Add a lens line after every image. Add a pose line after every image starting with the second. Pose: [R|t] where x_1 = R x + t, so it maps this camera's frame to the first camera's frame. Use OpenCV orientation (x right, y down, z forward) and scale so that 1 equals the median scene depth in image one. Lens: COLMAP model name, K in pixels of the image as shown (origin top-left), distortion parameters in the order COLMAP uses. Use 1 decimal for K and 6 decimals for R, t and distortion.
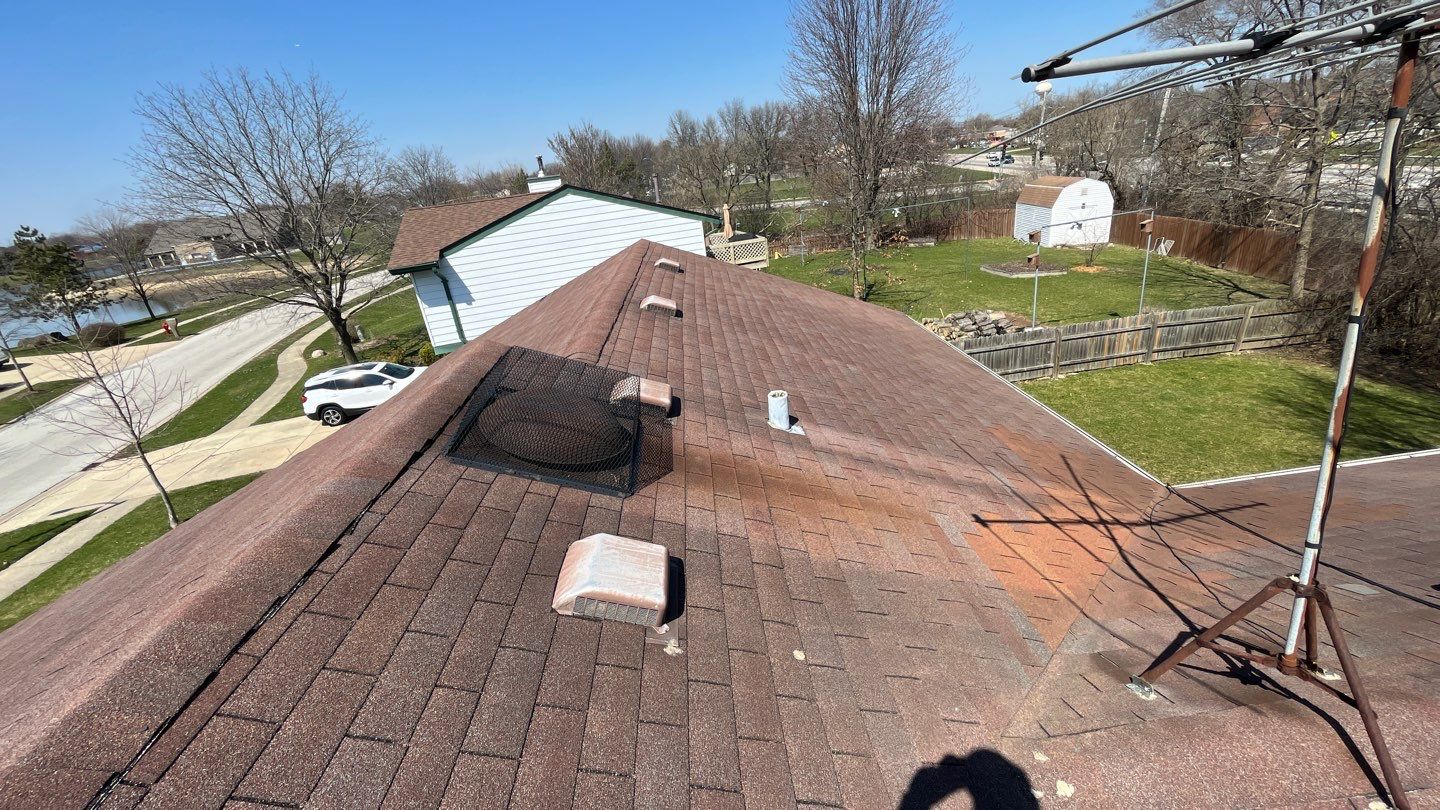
lens RADIAL K [[584.7, 0, 717.8], [0, 584.7, 403.3], [0, 0, 1]] dist [-0.002840, -0.000107]
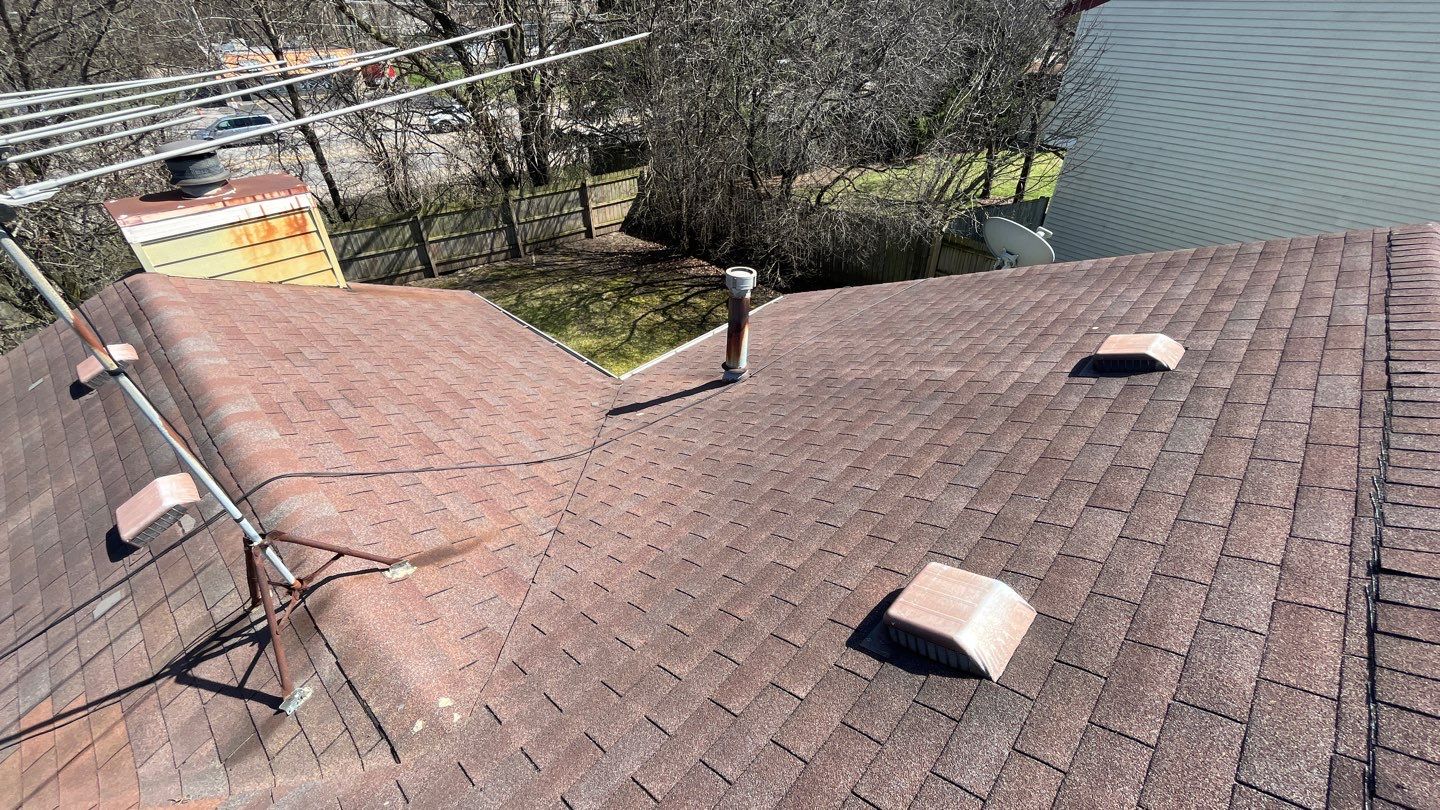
lens RADIAL K [[584.7, 0, 717.8], [0, 584.7, 403.3], [0, 0, 1]] dist [-0.002840, -0.000107]
pose [[-0.680185, -0.316660, 0.661116, -0.028924], [0.354900, 0.646879, 0.674977, -0.026727], [-0.641400, 0.693739, -0.327615, 0.038301]]
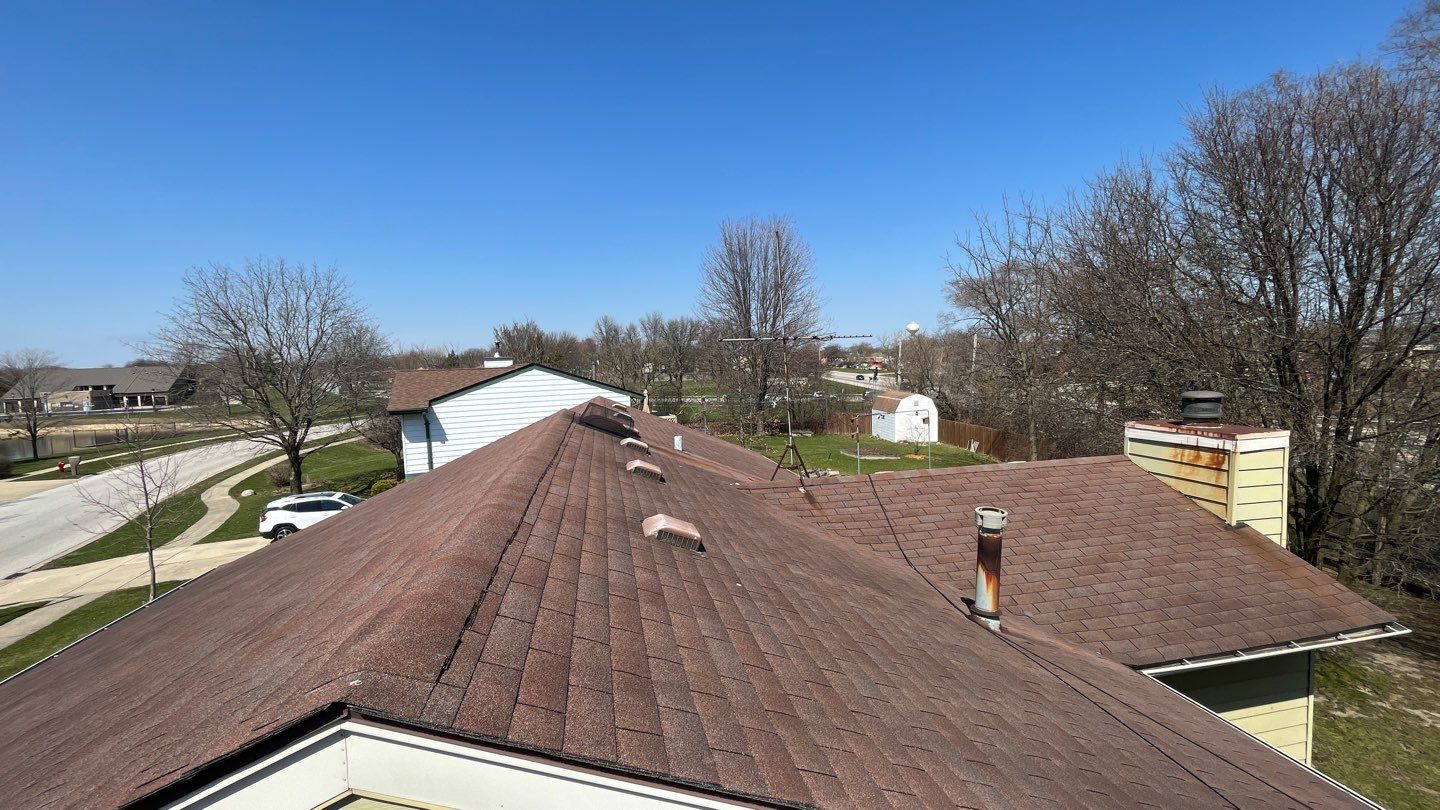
lens RADIAL K [[584.7, 0, 717.8], [0, 584.7, 403.3], [0, 0, 1]] dist [-0.002840, -0.000107]
pose [[0.986326, 0.076393, 0.146029, -0.016577], [-0.025657, 0.946452, -0.321823, 0.097805], [-0.162794, 0.313676, 0.935471, -0.217282]]
